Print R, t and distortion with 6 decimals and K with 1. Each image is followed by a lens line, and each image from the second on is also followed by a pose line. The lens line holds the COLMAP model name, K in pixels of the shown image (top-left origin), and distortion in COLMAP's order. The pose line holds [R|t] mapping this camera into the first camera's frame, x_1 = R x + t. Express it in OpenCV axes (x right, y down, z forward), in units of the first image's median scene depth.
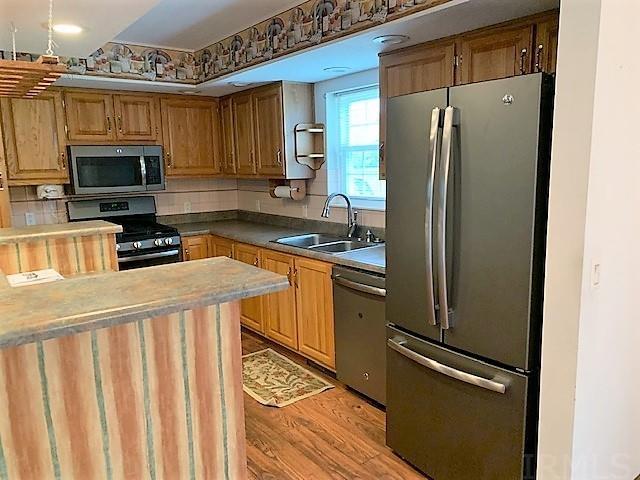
lens RADIAL K [[488.1, 0, 320.5], [0, 488.1, 238.8], [0, 0, 1]] dist [0.039163, -0.030223]
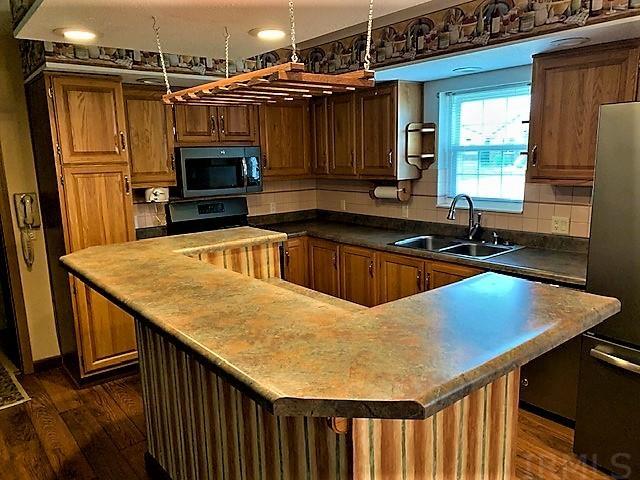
lens RADIAL K [[488.1, 0, 320.0], [0, 488.1, 241.9], [0, 0, 1]] dist [0.039163, -0.030223]
pose [[0.999494, -0.008830, 0.030543, -0.270757], [0.008073, 0.999659, 0.024821, -0.024812], [-0.030752, -0.024562, 0.999225, 0.015842]]
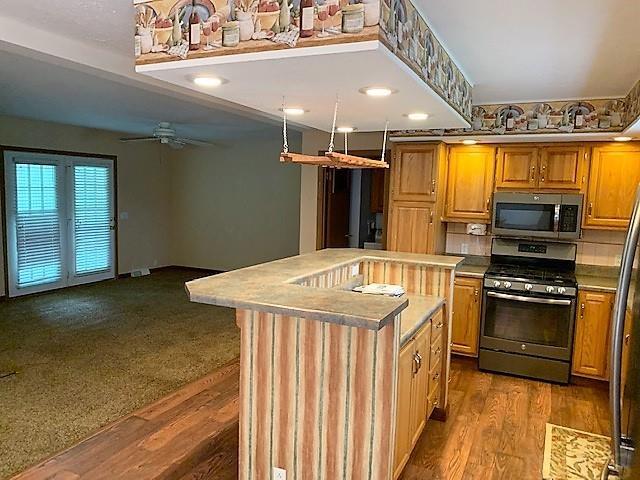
lens RADIAL K [[488.1, 0, 316.1], [0, 488.1, 239.9], [0, 0, 1]] dist [0.039163, -0.030223]
pose [[0.450481, 0.129494, -0.883345, 0.367150], [-0.180430, 0.982214, 0.051974, -0.063321], [0.874364, 0.135969, 0.465833, 0.096840]]
